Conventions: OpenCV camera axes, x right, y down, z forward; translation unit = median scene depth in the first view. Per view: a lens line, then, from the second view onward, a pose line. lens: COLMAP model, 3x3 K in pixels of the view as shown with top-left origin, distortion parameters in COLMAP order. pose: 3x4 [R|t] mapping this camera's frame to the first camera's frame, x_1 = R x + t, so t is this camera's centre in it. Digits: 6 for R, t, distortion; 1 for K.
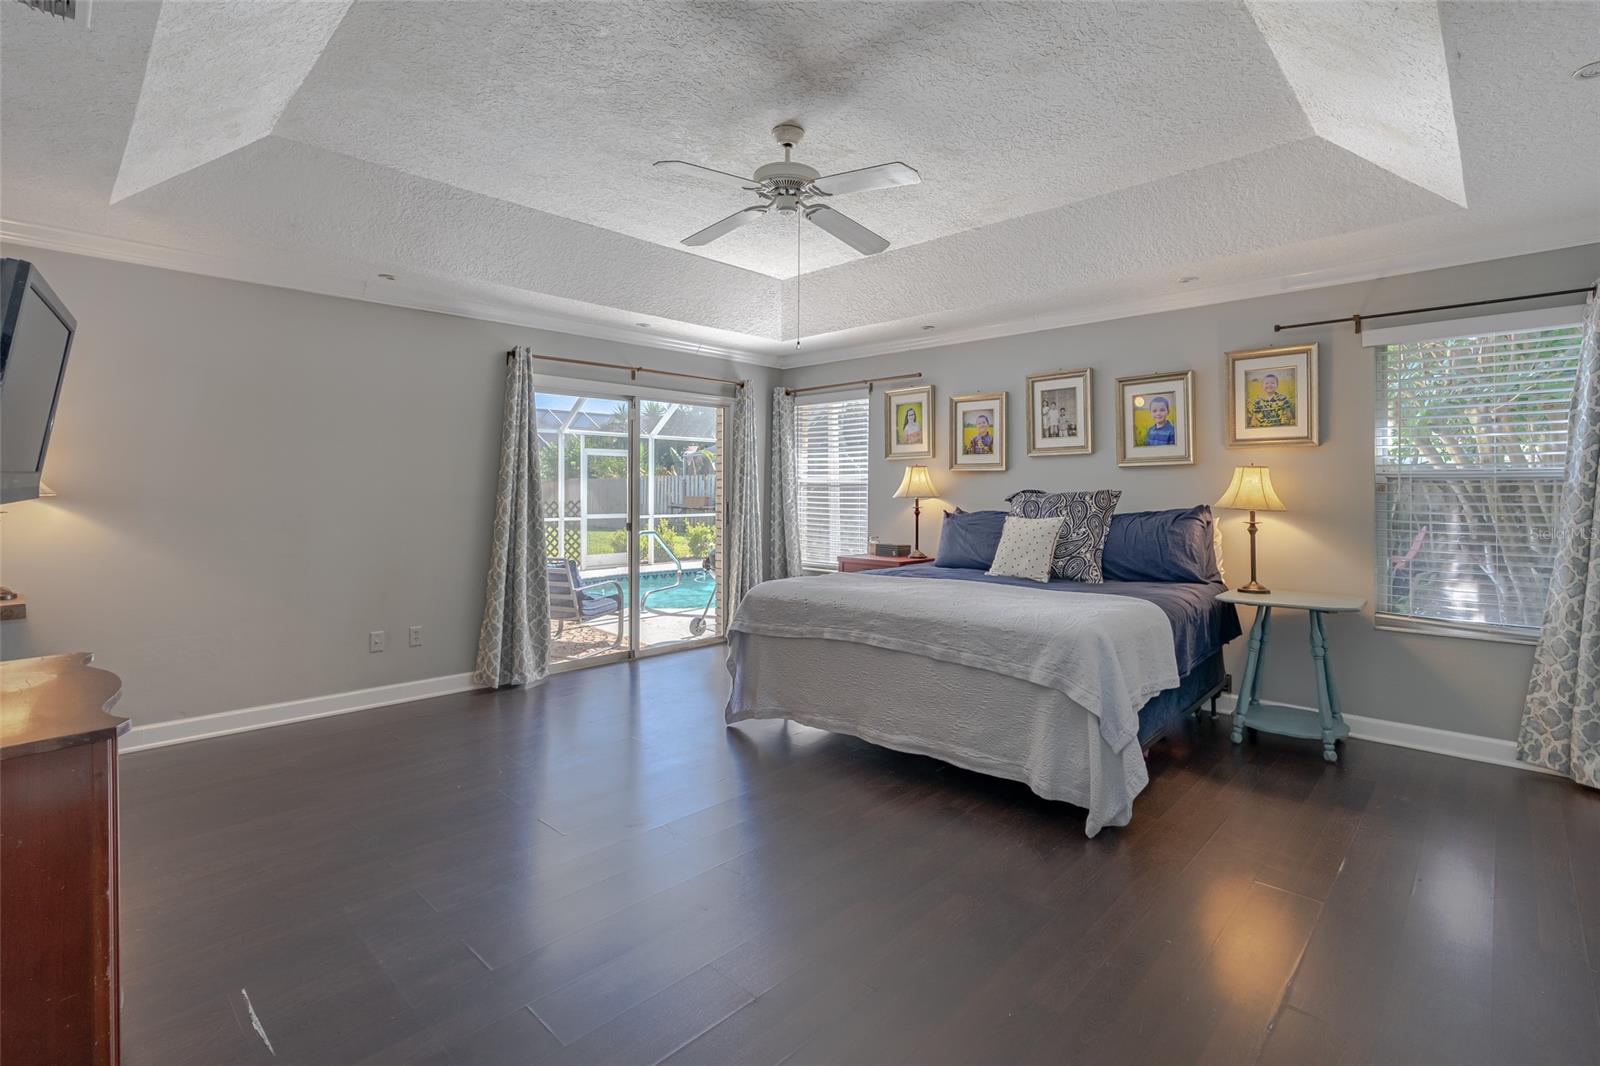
lens RADIAL K [[732.2, 0, 805.6], [0, 732.2, 487.2], [0, 0, 1]] dist [-0.000596, 0.000059]
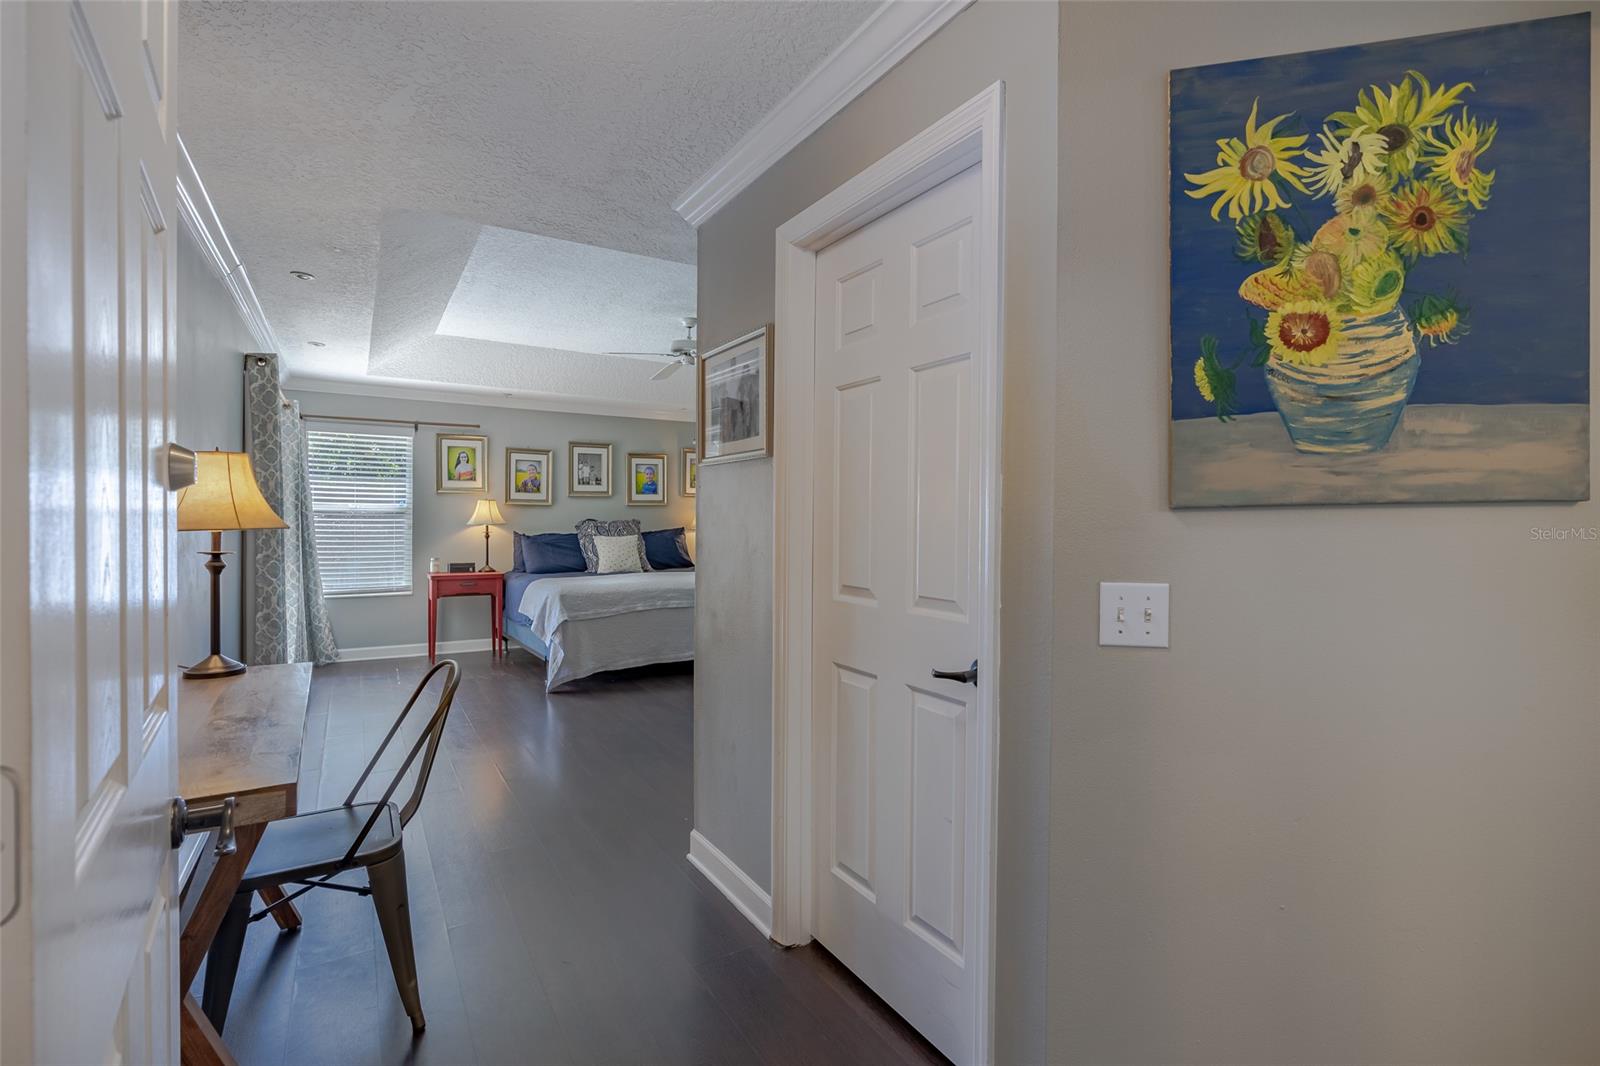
lens RADIAL K [[736.6, 0, 801.3], [0, 736.6, 528.0], [0, 0, 1]] dist [-0.006519, 0.000163]
pose [[0.269226, -0.011368, 0.963010, -1.047609], [-0.008154, 0.999868, 0.014083, -0.002568], [-0.963042, -0.011644, 0.269098, 0.150987]]
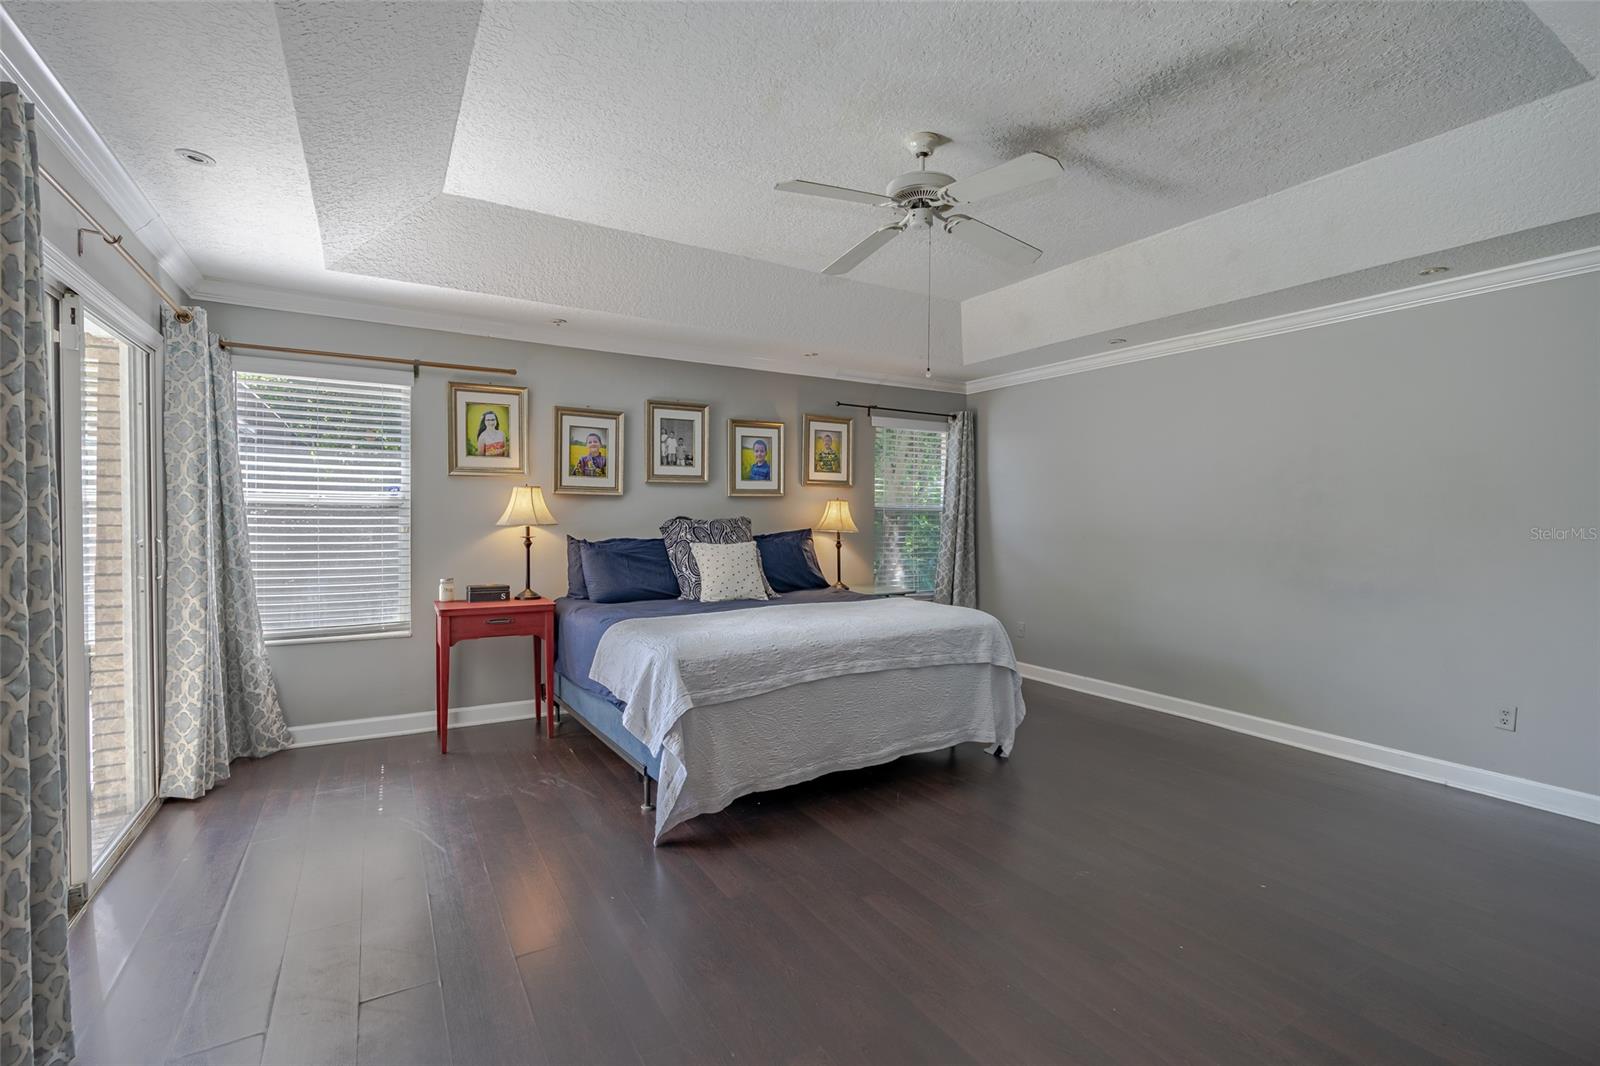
lens RADIAL K [[725.4, 0, 807.8], [0, 725.4, 533.1], [0, 0, 1]] dist [-0.004344, -0.000009]
pose [[0.275894, -0.022974, 0.960914, -0.603329], [-0.010067, 0.999590, 0.026789, -0.001912], [-0.961135, -0.017065, 0.275549, 0.542647]]
